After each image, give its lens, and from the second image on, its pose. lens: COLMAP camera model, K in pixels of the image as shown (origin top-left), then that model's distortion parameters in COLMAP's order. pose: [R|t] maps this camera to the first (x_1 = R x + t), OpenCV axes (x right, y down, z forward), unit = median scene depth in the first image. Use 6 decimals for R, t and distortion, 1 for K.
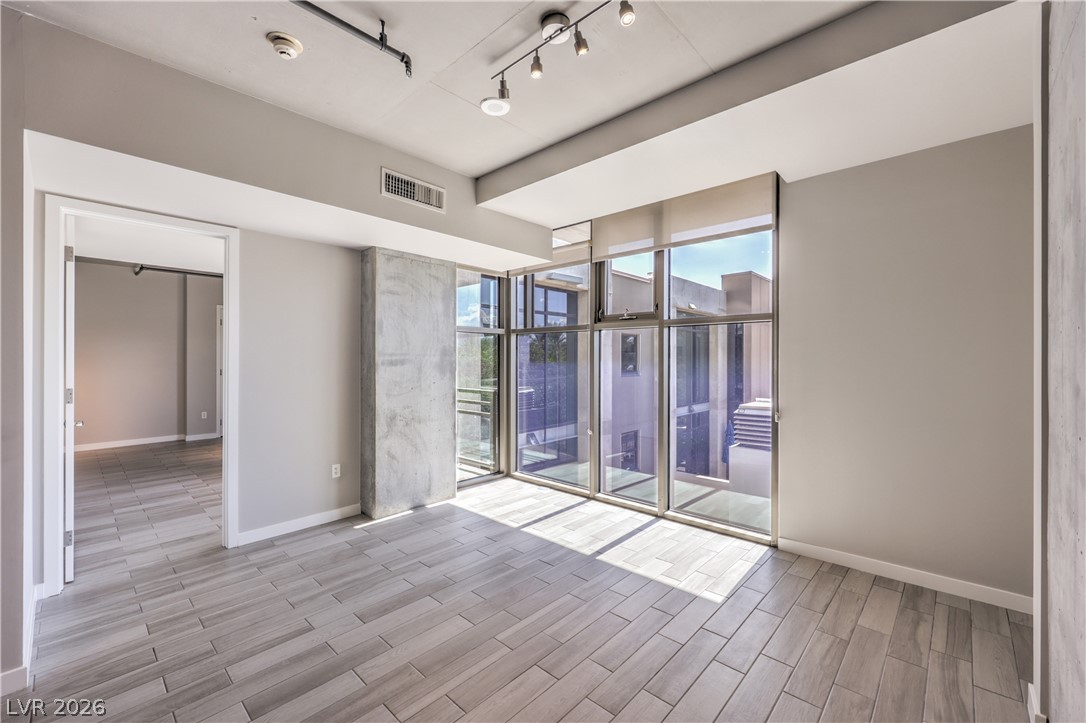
lens RADIAL K [[454.0, 0, 547.7], [0, 454.0, 365.0], [0, 0, 1]] dist [-0.000002, -0.000294]
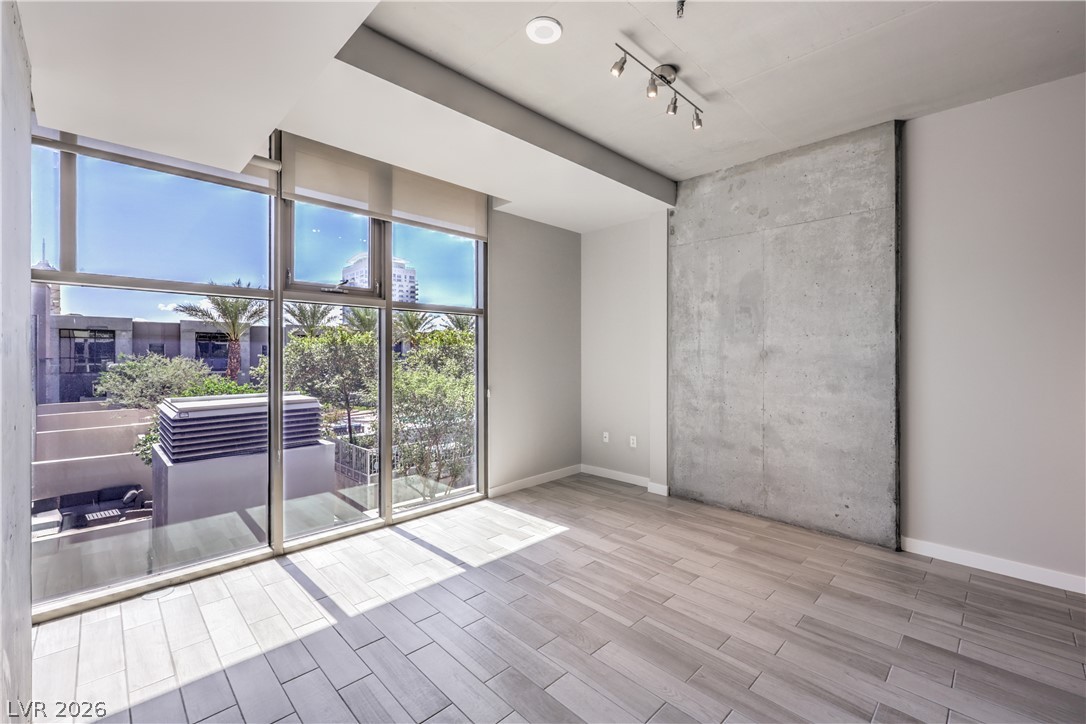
lens RADIAL K [[461.6, 0, 567.1], [0, 461.6, 352.8], [0, 0, 1]] dist [-0.000260, 0.000045]
pose [[0.004715, 0.000269, 0.999989, -0.645067], [0.009640, 0.999953, -0.000314, 0.004693], [-0.999942, 0.009641, 0.004712, 0.651501]]
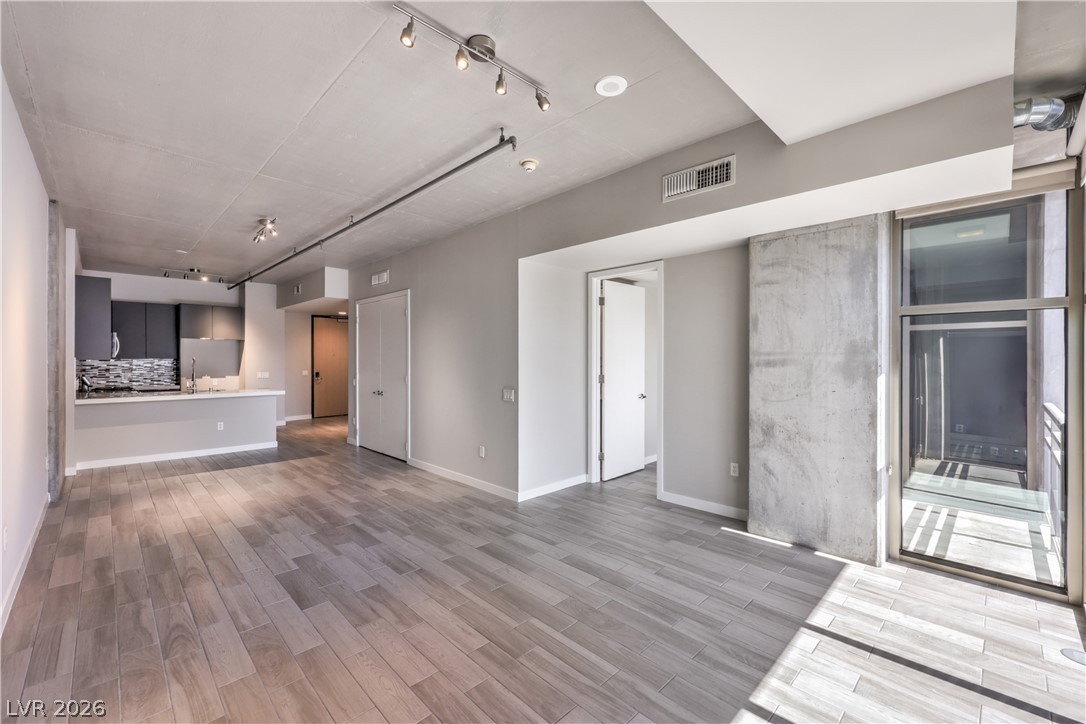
lens RADIAL K [[445.8, 0, 543.0], [0, 445.8, 362.0], [0, 0, 1]] dist [0.000710, 0.000077]
pose [[-0.056292, 0.009926, -0.998365, 0.542466], [-0.010484, 0.999890, 0.010532, -0.011890], [0.998359, 0.011060, -0.056182, 0.623256]]
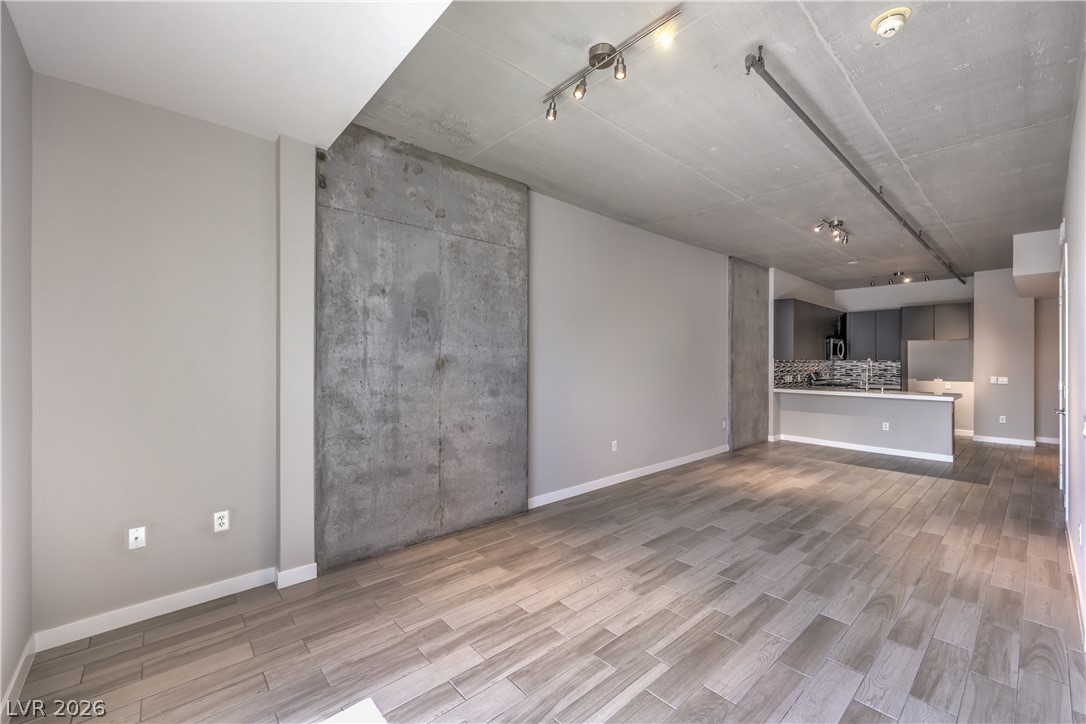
lens RADIAL K [[433.2, 0, 556.8], [0, 433.2, 360.7], [0, 0, 1]] dist [-0.000631, -0.000057]
pose [[-0.997019, -0.002154, 0.077123, 0.022120], [-0.001402, 0.999951, 0.009802, -0.003022], [-0.077141, 0.009665, -0.996973, 1.074150]]
